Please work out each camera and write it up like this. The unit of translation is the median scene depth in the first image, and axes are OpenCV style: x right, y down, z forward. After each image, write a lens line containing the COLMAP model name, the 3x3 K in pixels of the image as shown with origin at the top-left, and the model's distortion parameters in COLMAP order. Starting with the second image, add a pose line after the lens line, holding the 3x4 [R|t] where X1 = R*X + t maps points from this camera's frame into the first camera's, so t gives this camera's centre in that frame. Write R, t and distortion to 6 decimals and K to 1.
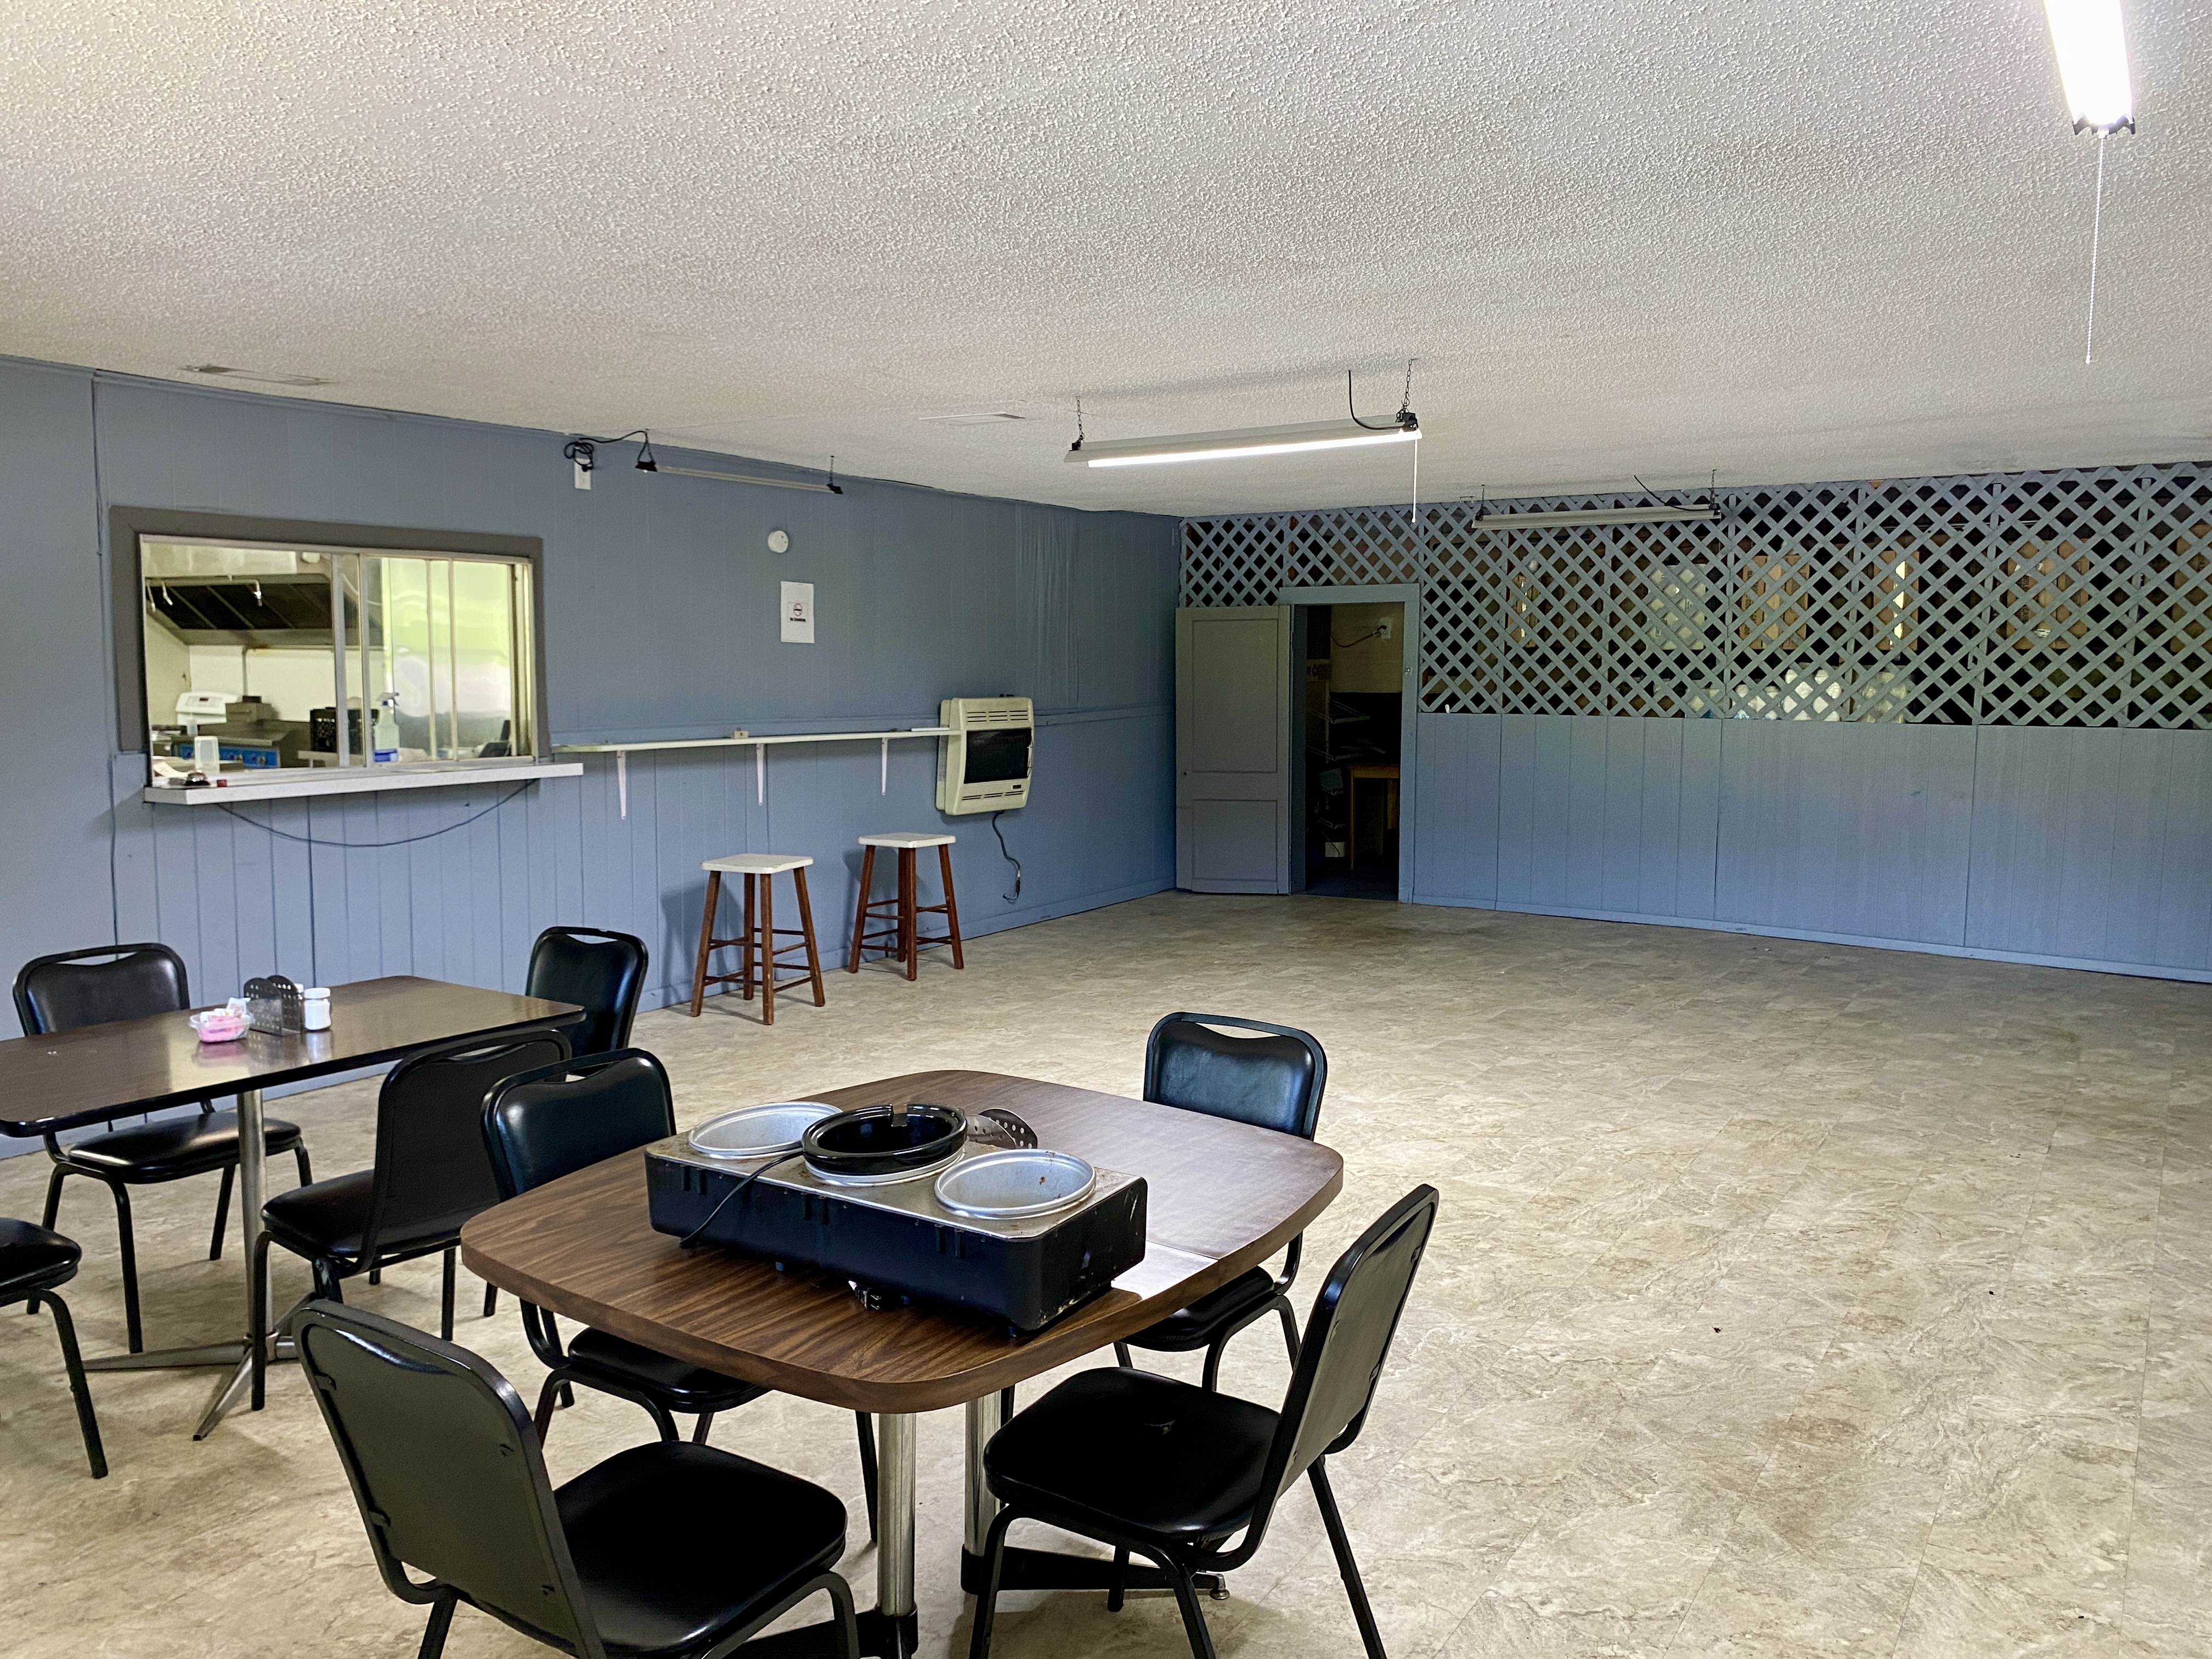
lens RADIAL K [[1658.8, 0, 1097.2], [0, 1658.8, 839.9], [0, 0, 1]] dist [0.066865, -0.055029]
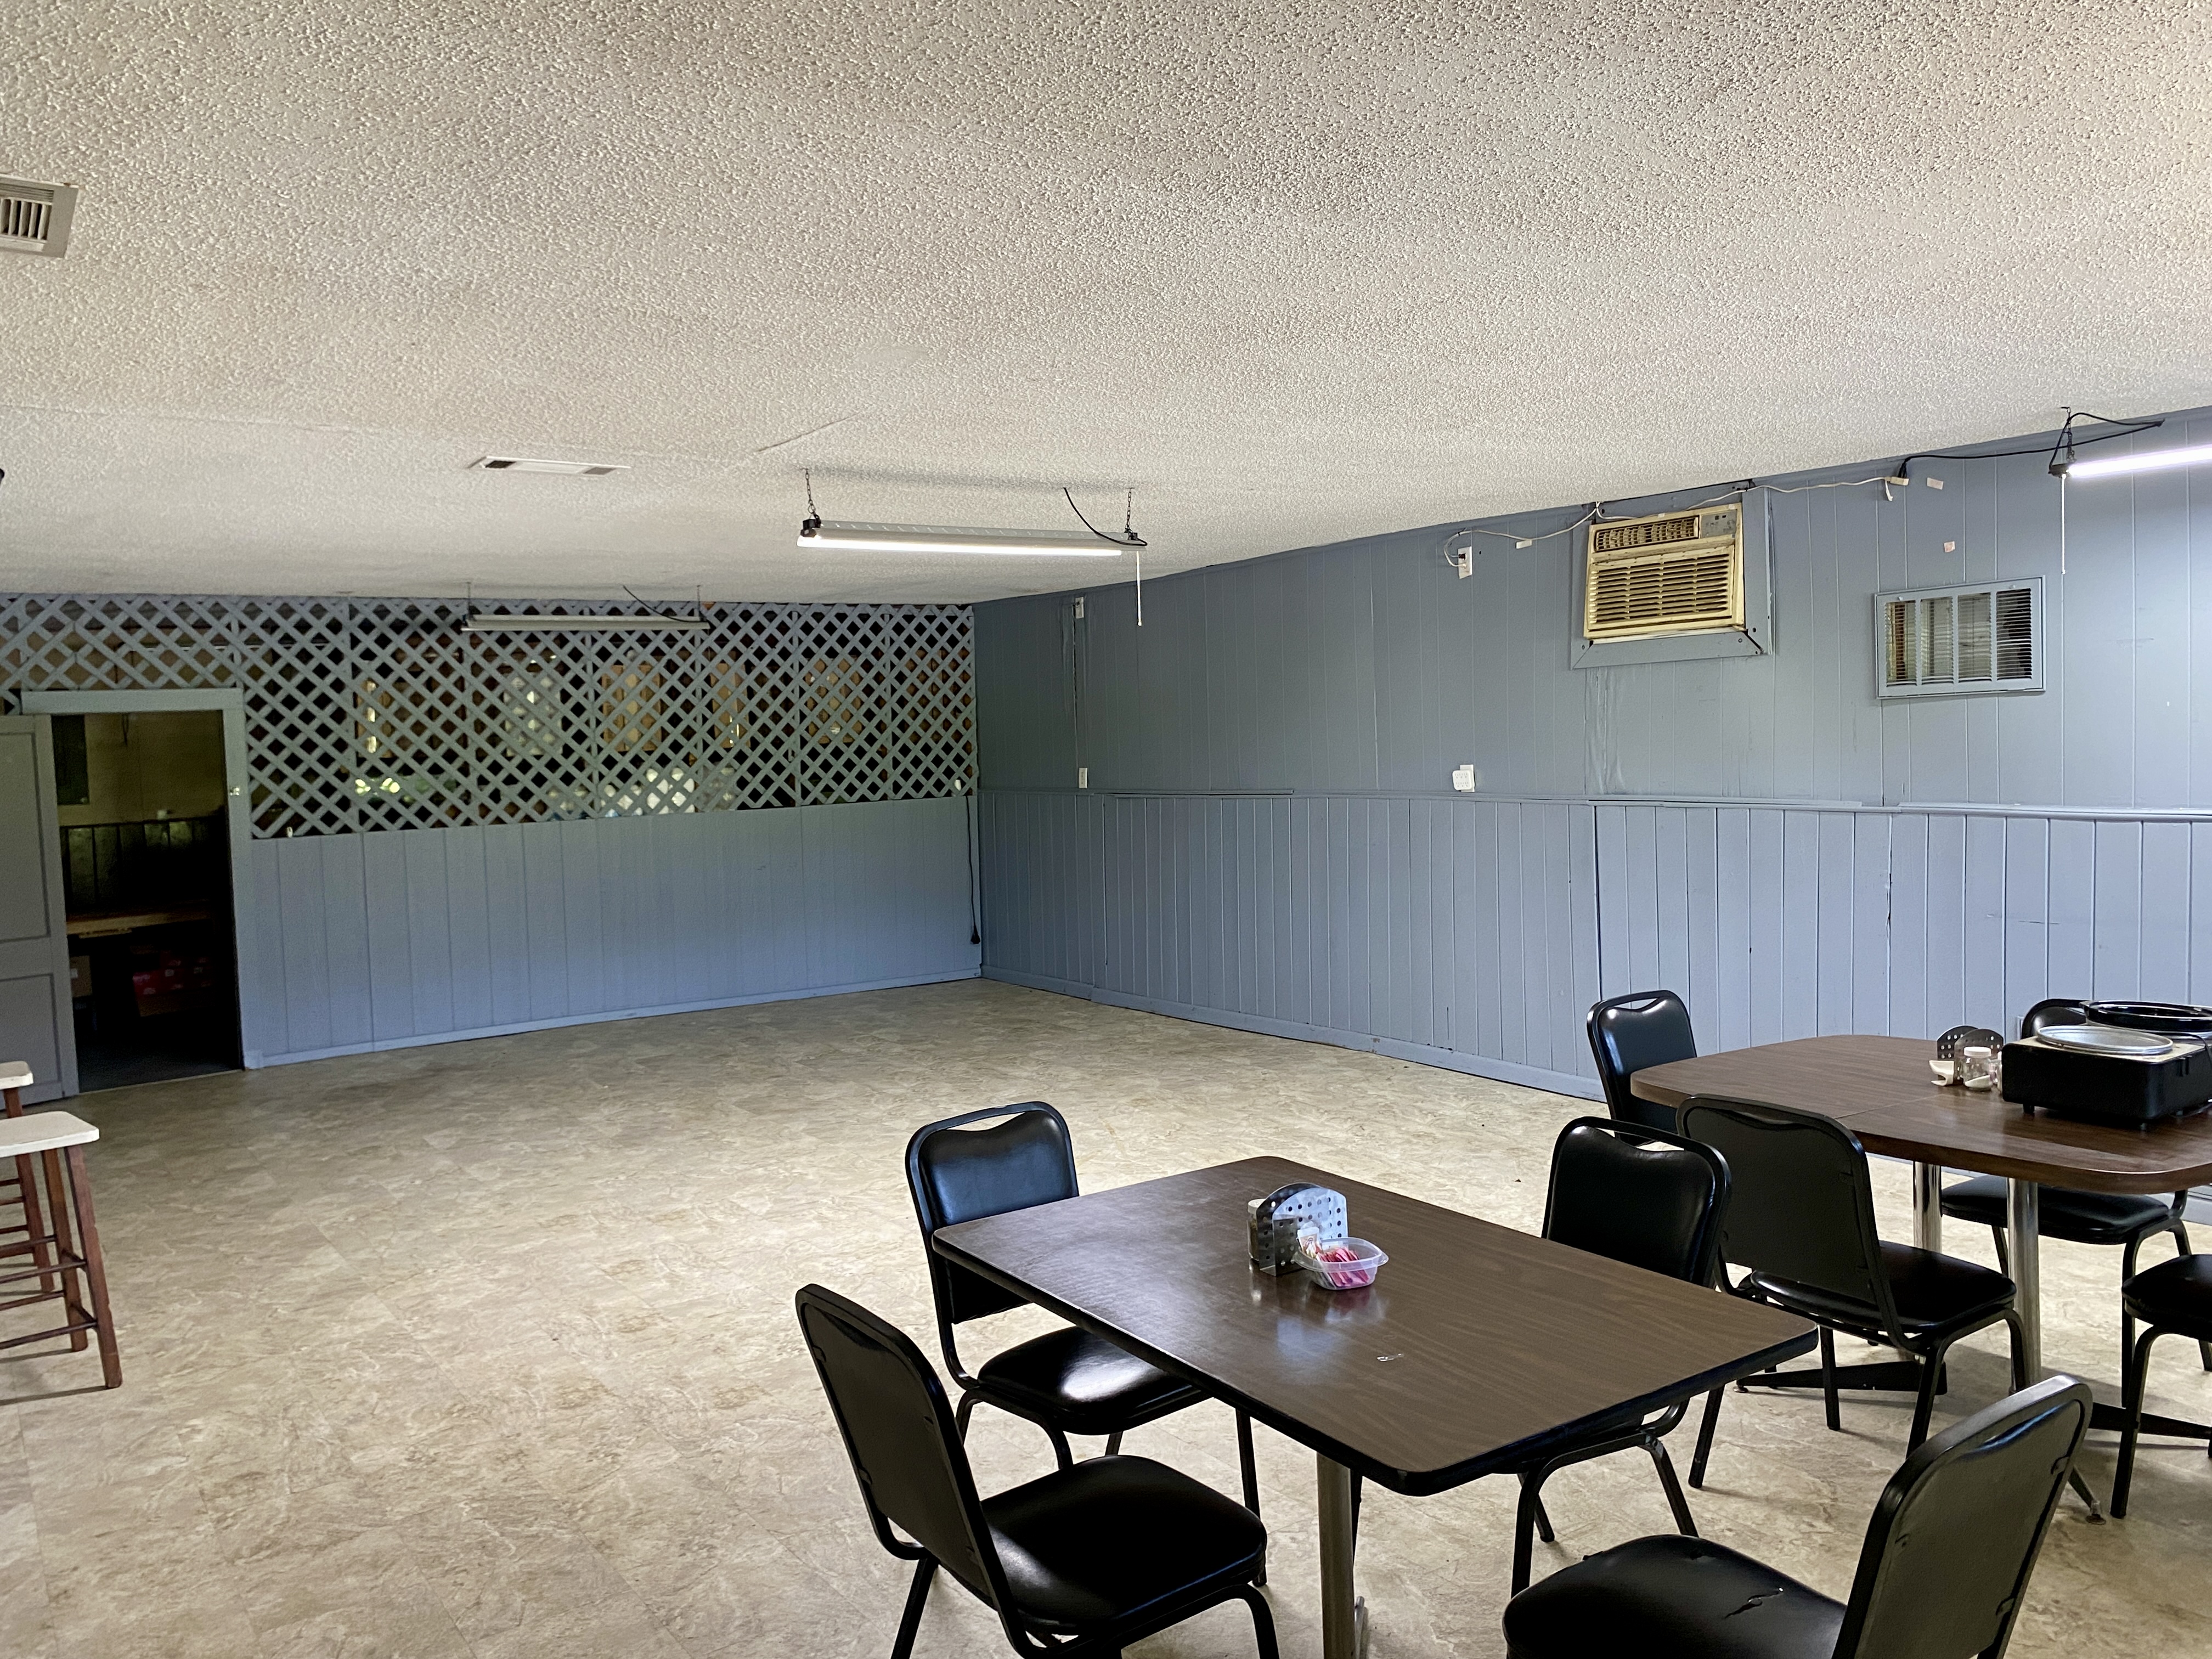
lens RADIAL K [[1658.8, 0, 1096.8], [0, 1658.8, 811.4], [0, 0, 1]] dist [0.066865, -0.055029]
pose [[0.401684, -0.061526, 0.913709, -0.472879], [0.144247, 0.989536, 0.003219, -0.036359], [-0.904346, 0.130507, 0.406356, 0.304219]]
